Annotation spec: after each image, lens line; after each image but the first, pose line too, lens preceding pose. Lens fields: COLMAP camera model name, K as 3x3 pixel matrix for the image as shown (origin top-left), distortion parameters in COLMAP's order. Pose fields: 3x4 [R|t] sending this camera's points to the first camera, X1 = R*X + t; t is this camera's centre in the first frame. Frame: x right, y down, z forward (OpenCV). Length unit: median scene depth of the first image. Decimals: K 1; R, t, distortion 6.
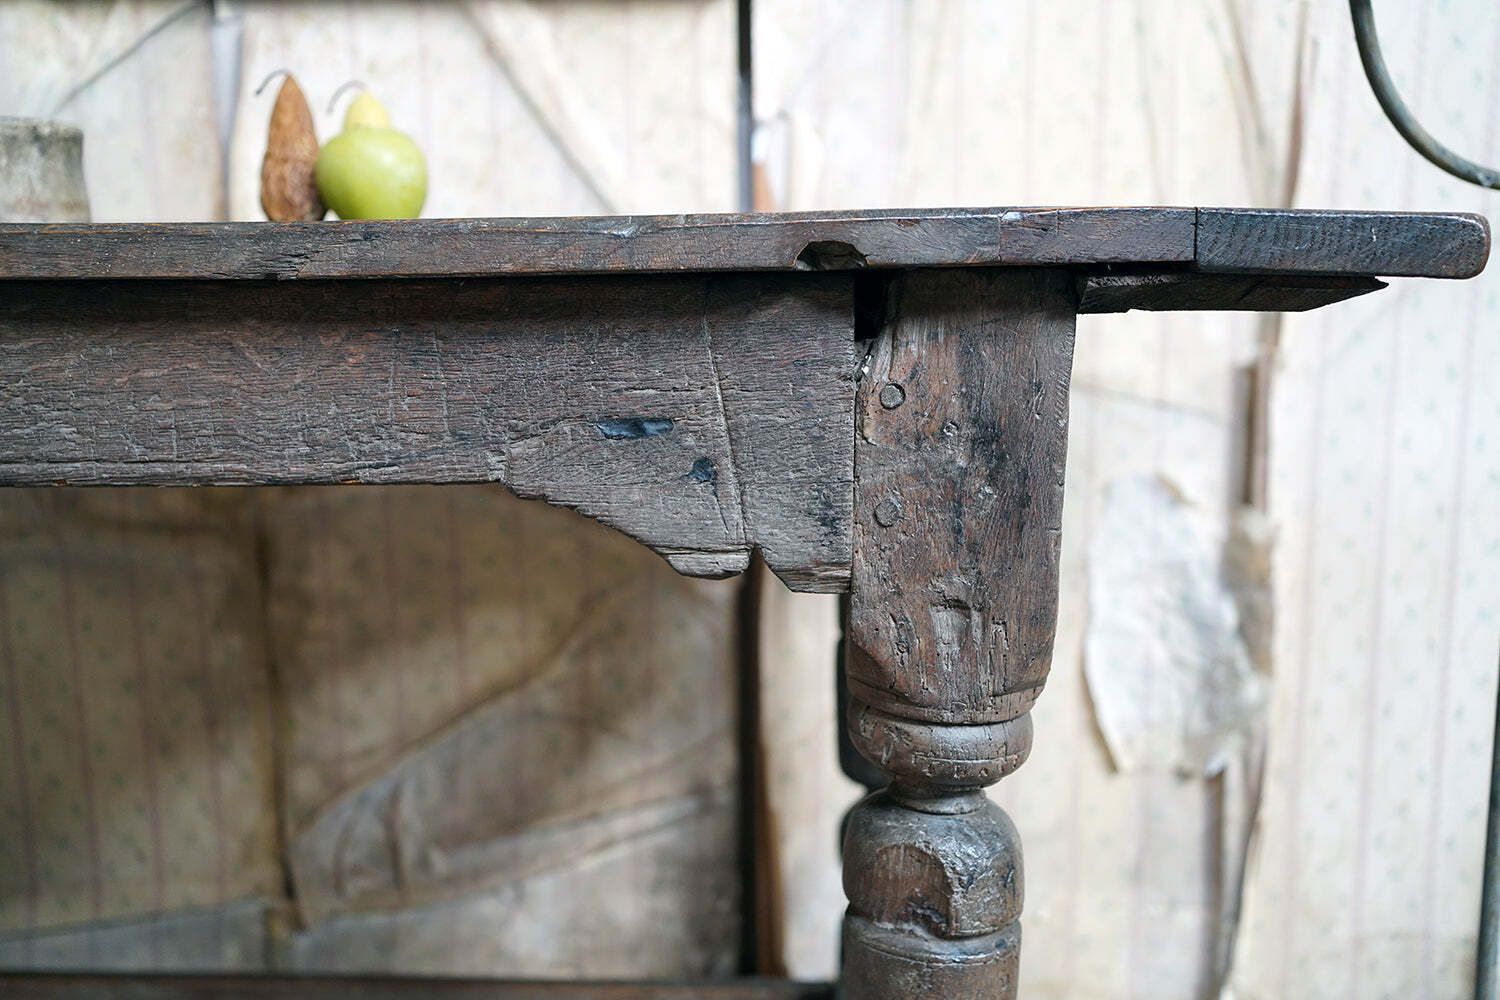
lens RADIAL K [[1513.8, 0, 750.0], [0, 1513.8, 497.2], [0, 0, 1]] dist [0.019985, 0.000000]
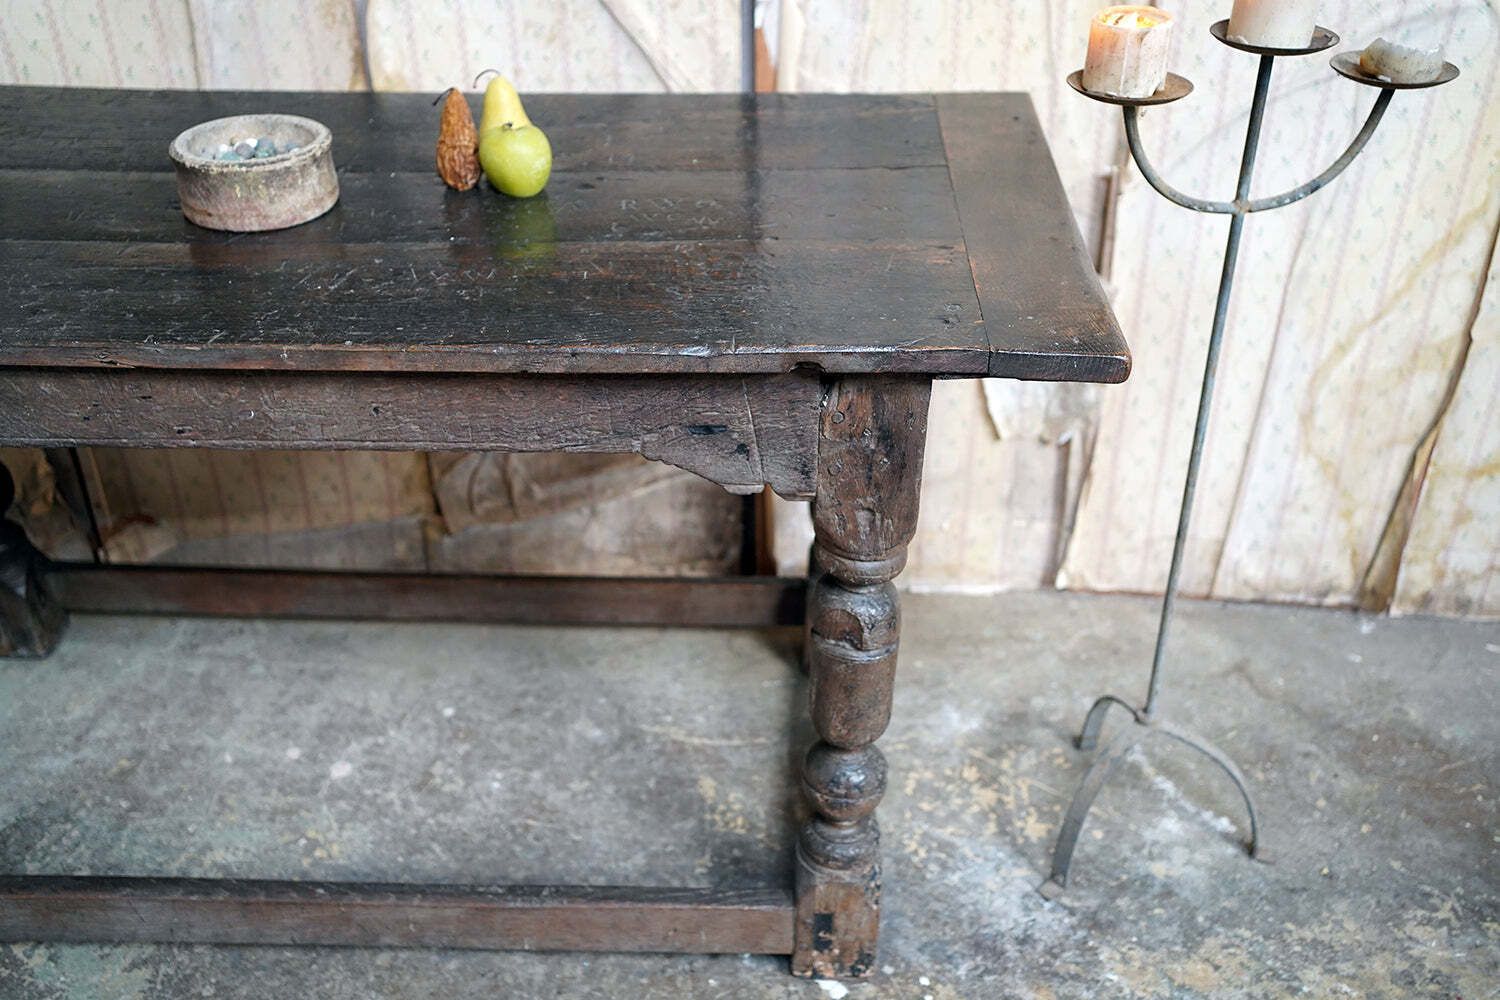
lens RADIAL K [[1513.8, 0, 758.5], [0, 1513.8, 491.0], [0, 0, 1]] dist [0.019985, 0.000000]
pose [[0.999778, -0.005786, 0.020264, -0.022611], [-0.002044, 0.930415, 0.366502, -0.312525], [-0.020975, -0.366462, 0.930197, -0.387415]]
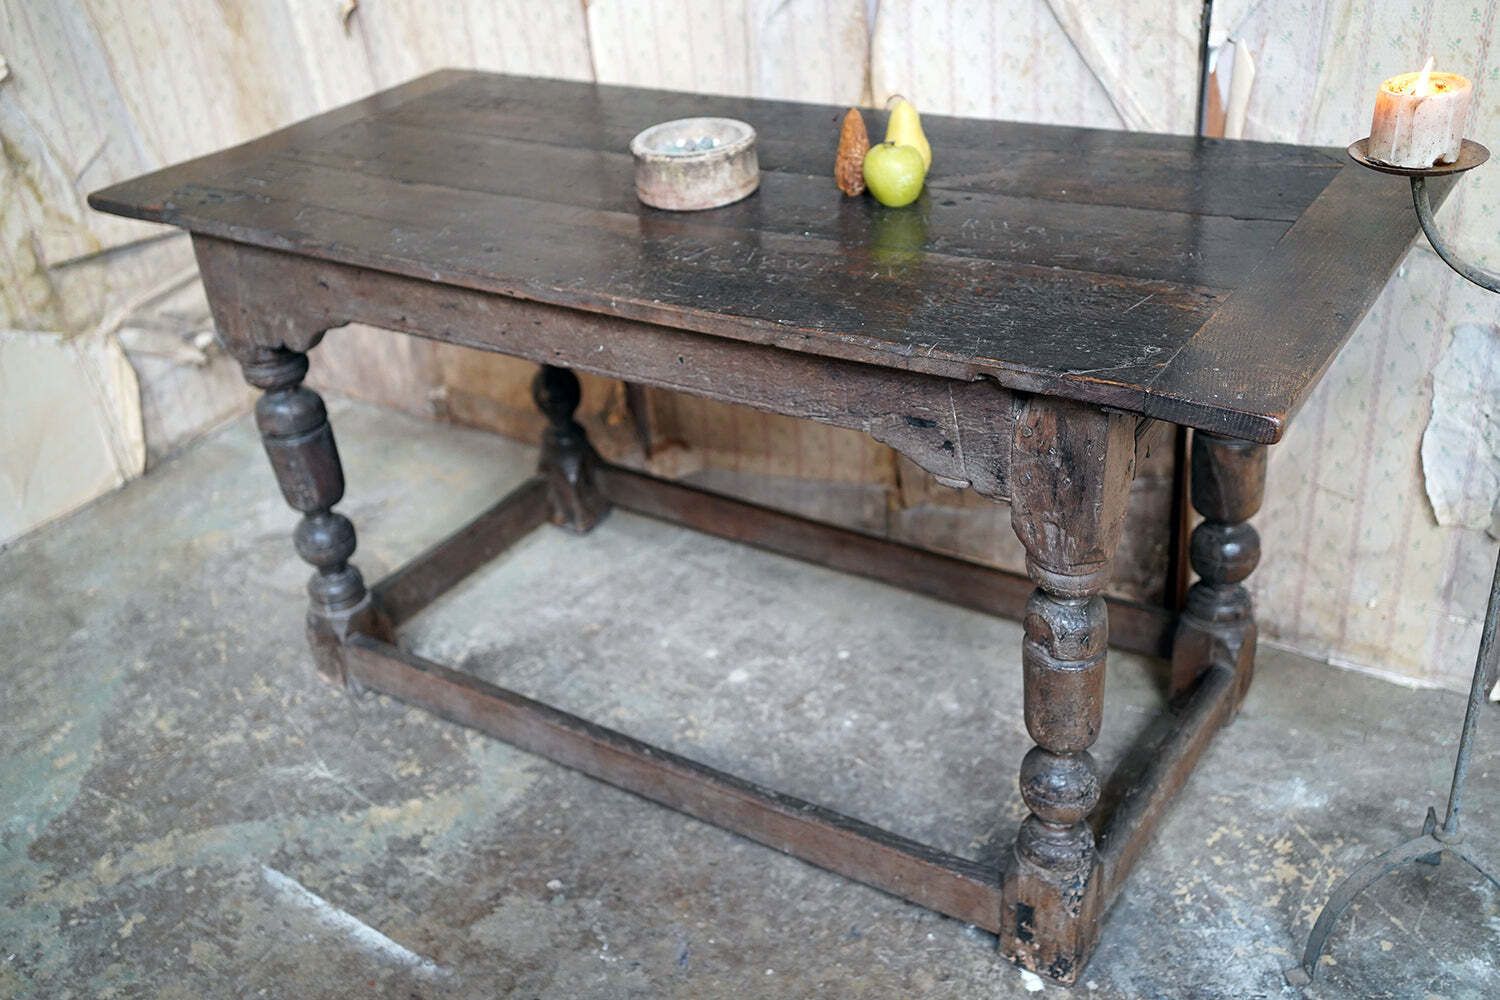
lens RADIAL K [[1513.8, 0, 750.1], [0, 1513.8, 497.1], [0, 0, 1]] dist [0.019985, 0.000000]
pose [[0.859587, 0.195152, -0.472257, 0.351873], [-0.011843, 0.931560, 0.363394, -0.337584], [0.510853, -0.306775, 0.803068, -0.426003]]
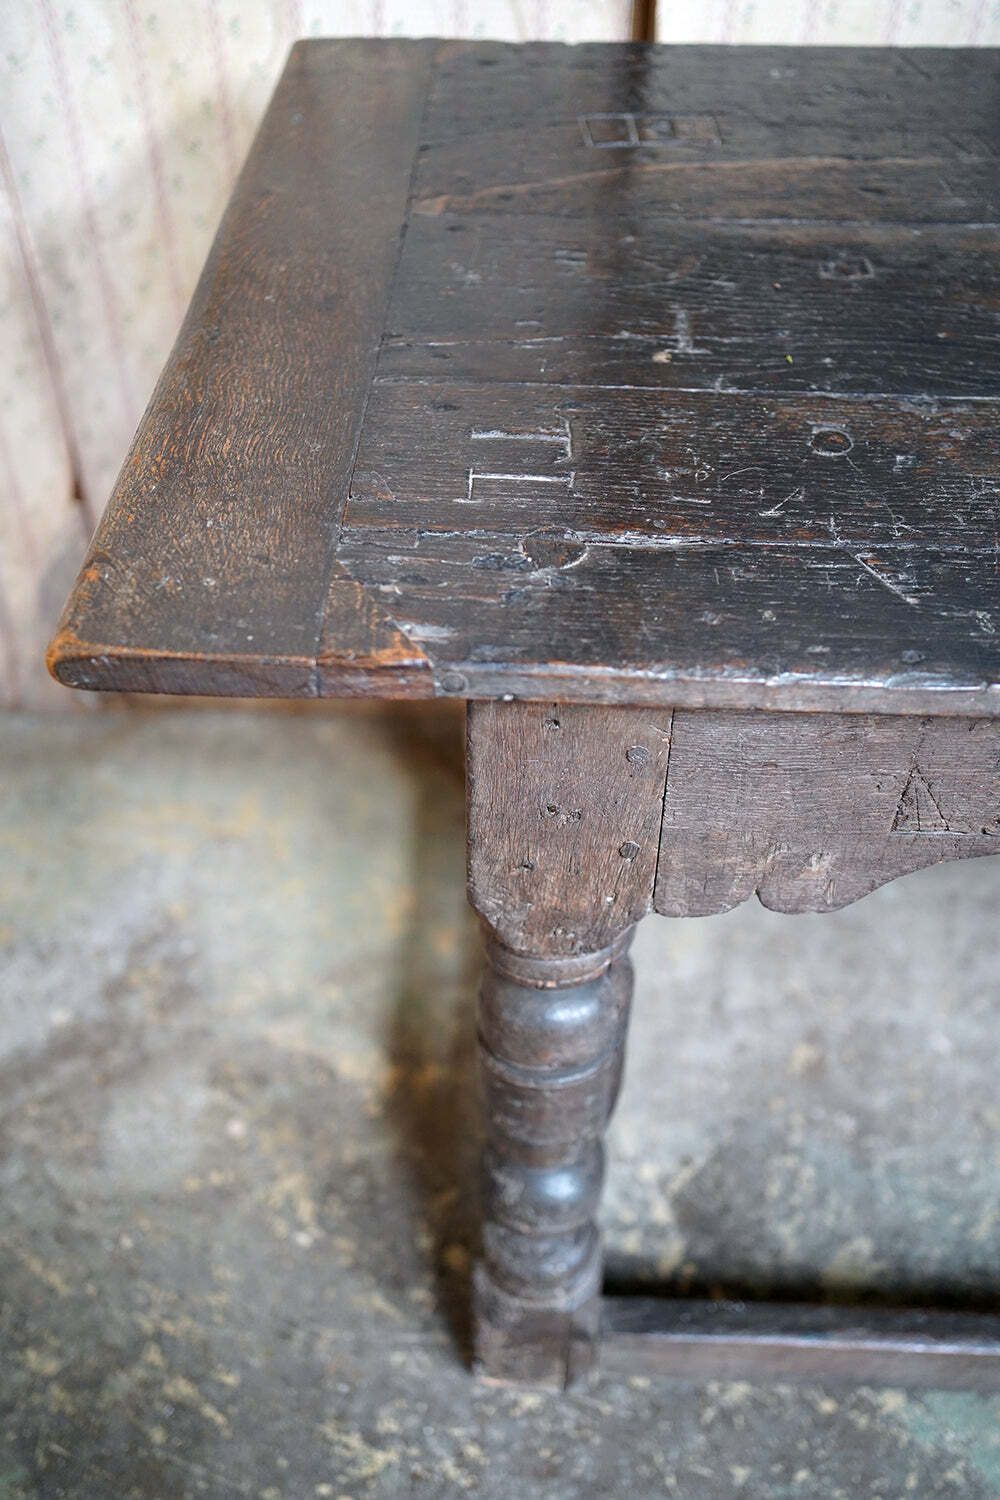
lens RADIAL K [[1513.8, 0, 502.9], [0, 1513.8, 744.6], [0, 0, 1]] dist [0.019985, 0.000000]
pose [[0.999712, -0.009473, 0.022028, -0.767688], [-0.004524, 0.827647, 0.561231, -0.297031], [-0.023547, -0.561169, 0.827366, 0.101480]]
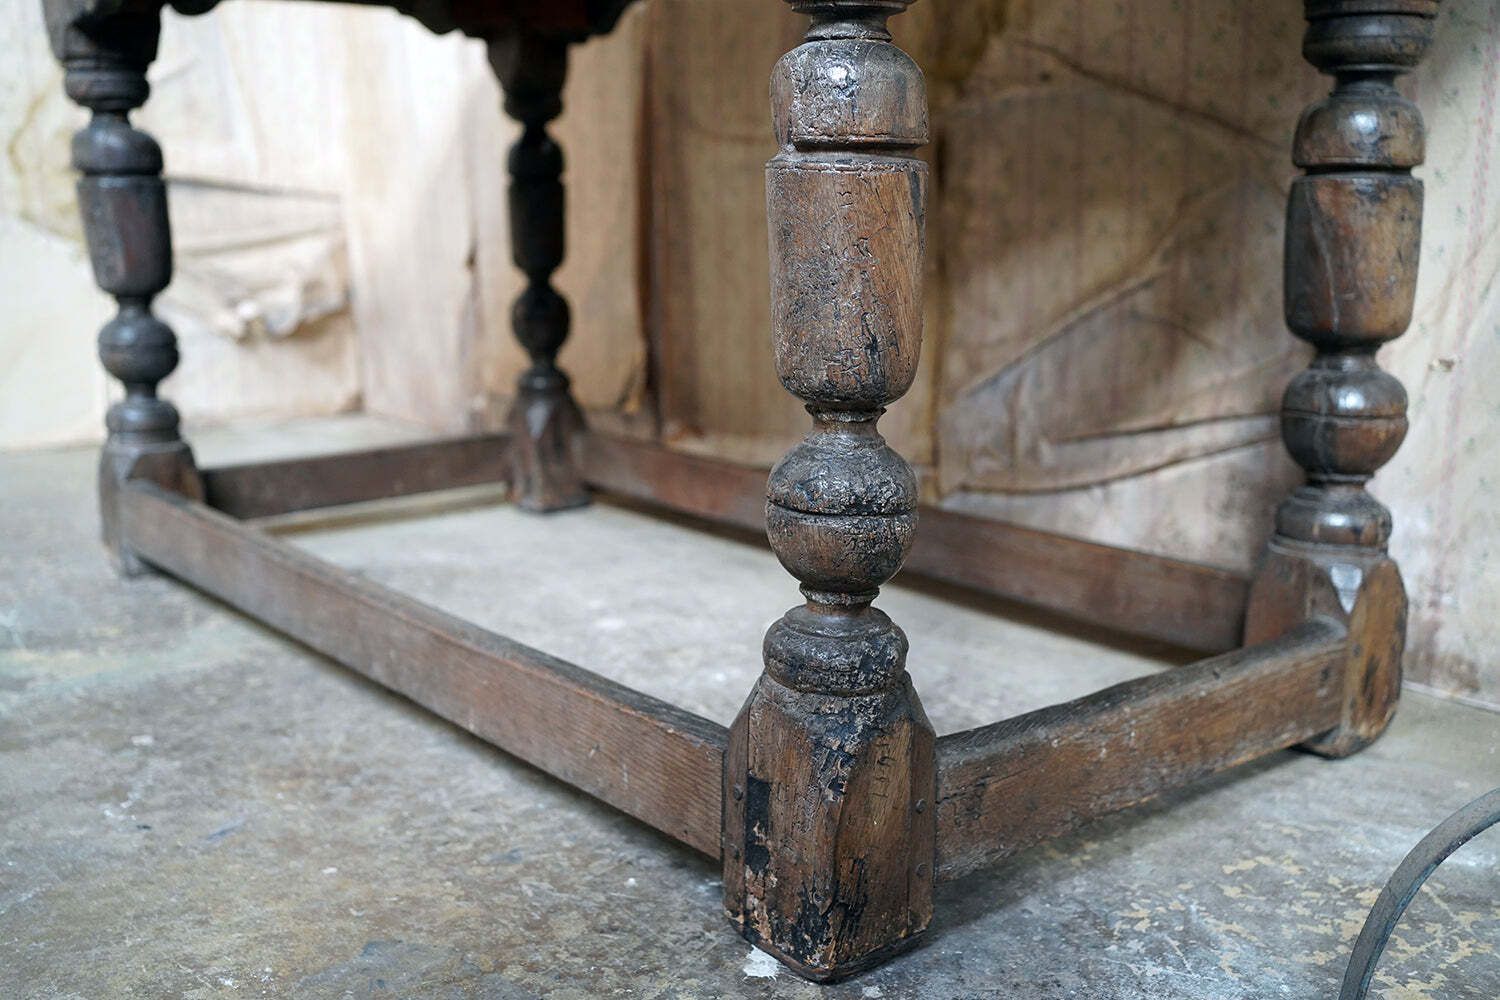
lens RADIAL K [[1513.8, 0, 749.3], [0, 1513.8, 482.9], [0, 0, 1]] dist [0.019985, 0.000000]
pose [[0.680567, 0.145982, -0.717996, 0.447492], [-0.131952, 0.988348, 0.075877, 0.216521], [0.720706, 0.043102, 0.691900, 0.106343]]
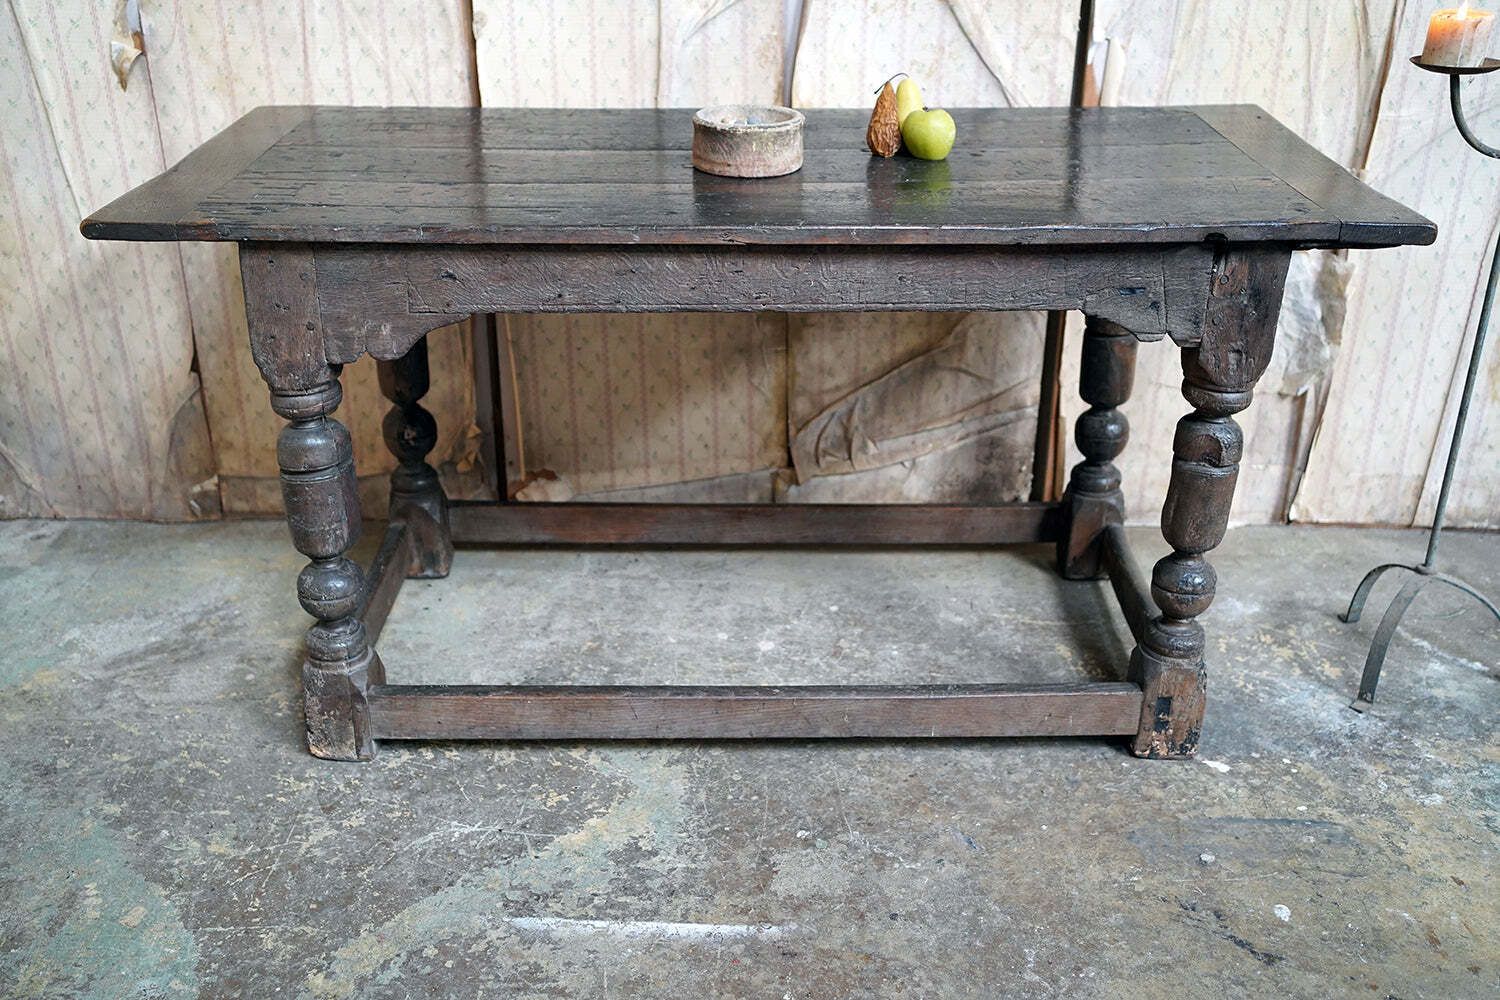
lens RADIAL K [[1513.8, 0, 750.7], [0, 1513.8, 490.6], [0, 0, 1]] dist [0.019985, 0.000000]
pose [[0.997957, -0.017138, 0.061545, -0.481068], [0.000335, 0.964742, 0.263199, -0.194654], [-0.063886, -0.262640, 0.962777, -0.780886]]
